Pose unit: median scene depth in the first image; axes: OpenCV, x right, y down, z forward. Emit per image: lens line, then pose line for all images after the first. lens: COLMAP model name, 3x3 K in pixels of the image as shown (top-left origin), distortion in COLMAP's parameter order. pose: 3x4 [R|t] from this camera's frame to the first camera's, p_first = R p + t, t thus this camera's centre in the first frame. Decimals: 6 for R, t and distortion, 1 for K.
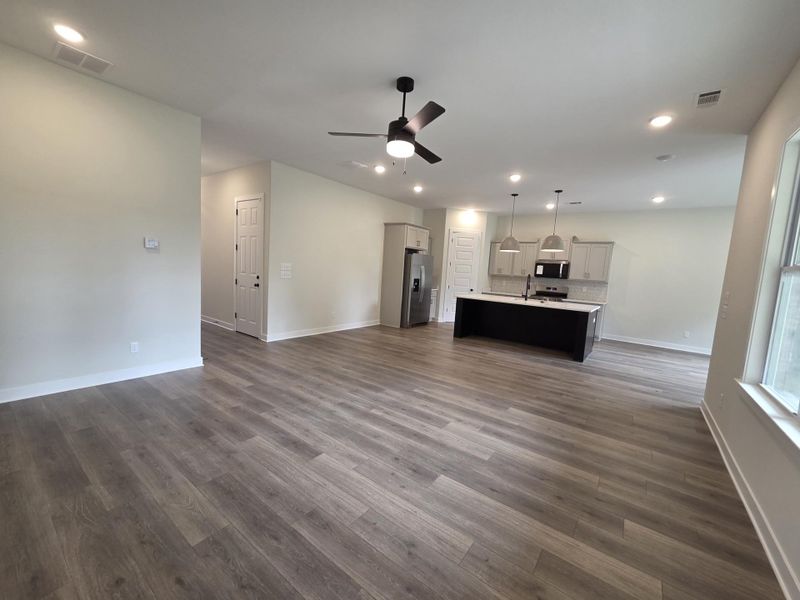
lens RADIAL K [[330.6, 0, 401.3], [0, 330.6, 298.2], [0, 0, 1]] dist [-0.000302, 0.000185]
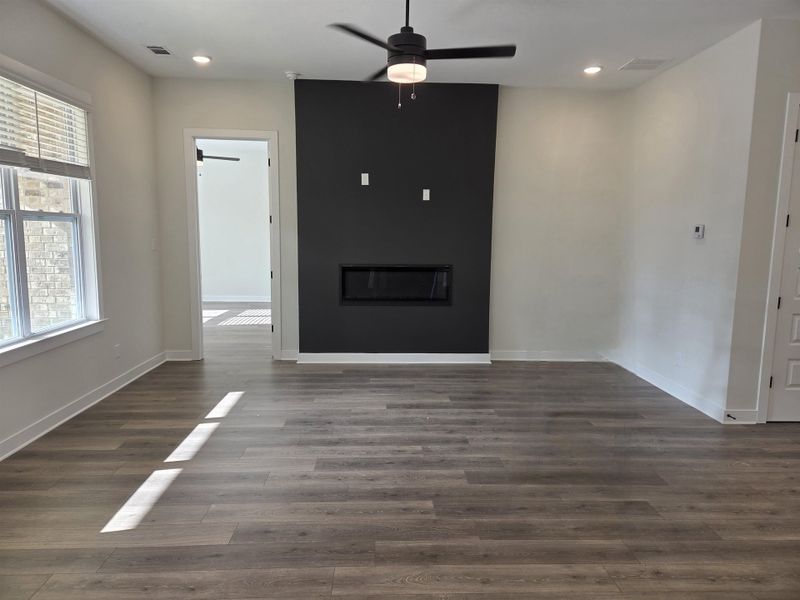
lens RADIAL K [[533.4, 0, 400.0], [0, 533.4, 300.0], [0, 0, 1]] dist [0.084573, -0.070510]
pose [[-0.780395, 0.007336, -0.625244, 0.580466], [-0.118260, 0.980153, 0.159106, -0.130524], [0.614002, 0.198107, -0.764039, 1.570858]]
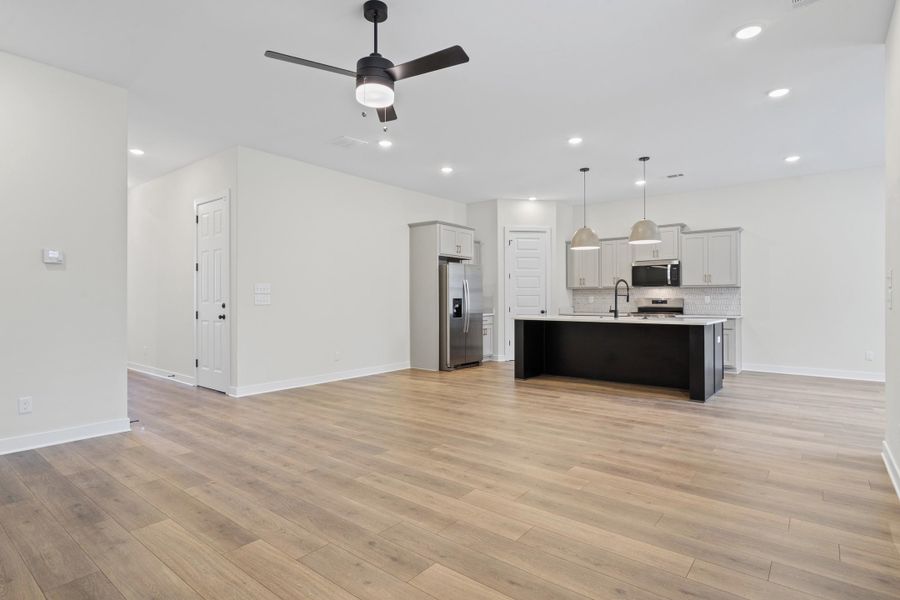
lens RADIAL K [[468.6, 0, 447.3], [0, 468.6, 294.6], [0, 0, 1]] dist [-0.000229, 0.000242]
pose [[0.997168, -0.064169, -0.039222, 0.131591], [0.059771, 0.992723, -0.104537, 0.073506], [0.045645, 0.101897, 0.993747, 0.035690]]
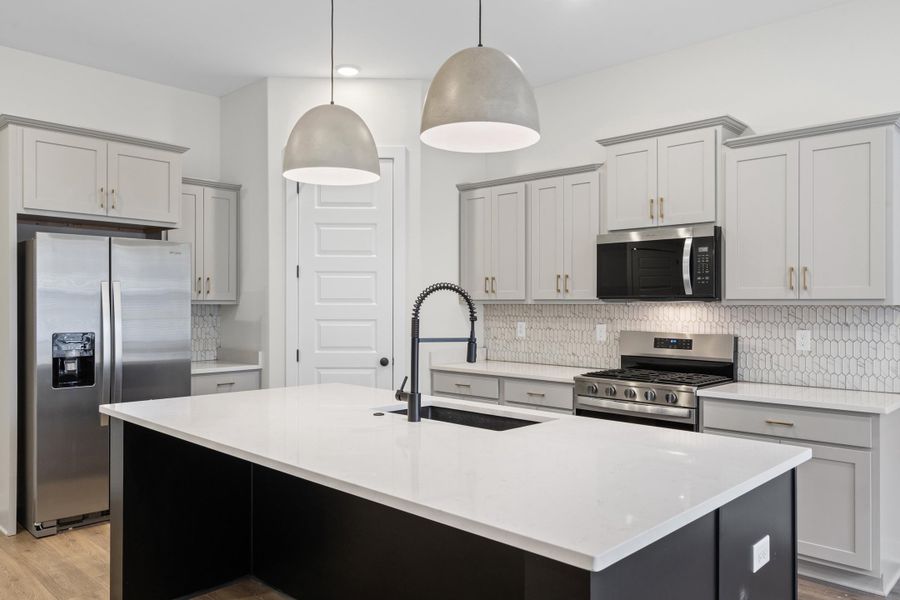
lens RADIAL K [[666.1, 0, 450.0], [0, 666.1, 300.0], [0, 0, 1]] dist [0.004583, 0.001270]
pose [[0.989823, -0.059124, -0.129443, 0.837722], [0.045362, 0.993245, -0.106802, -0.036355], [0.134883, 0.099844, 0.985818, 1.139443]]
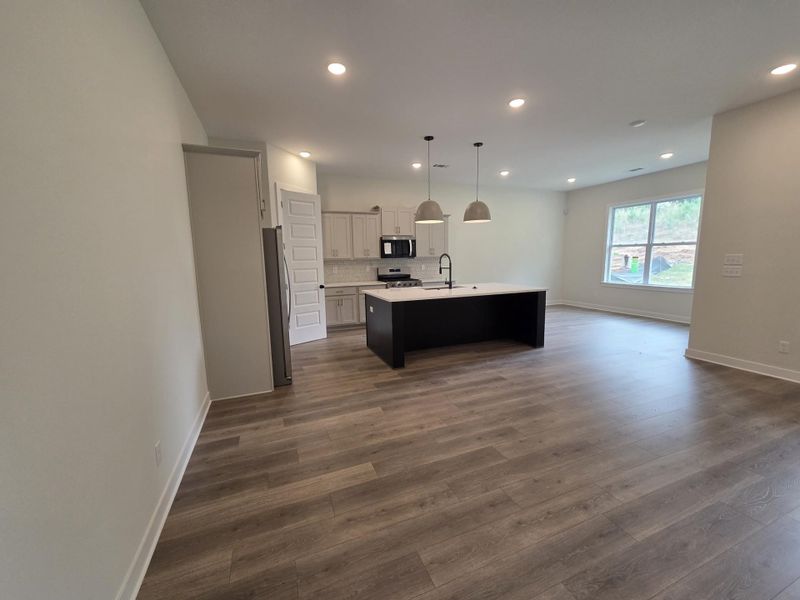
lens RADIAL K [[330.6, 0, 401.3], [0, 330.6, 298.2], [0, 0, 1]] dist [-0.000302, 0.000185]
pose [[0.523646, -0.177921, 0.833150, -0.567914], [0.129876, 0.983190, 0.128333, -0.152602], [-0.841978, 0.041005, 0.537951, 1.278391]]
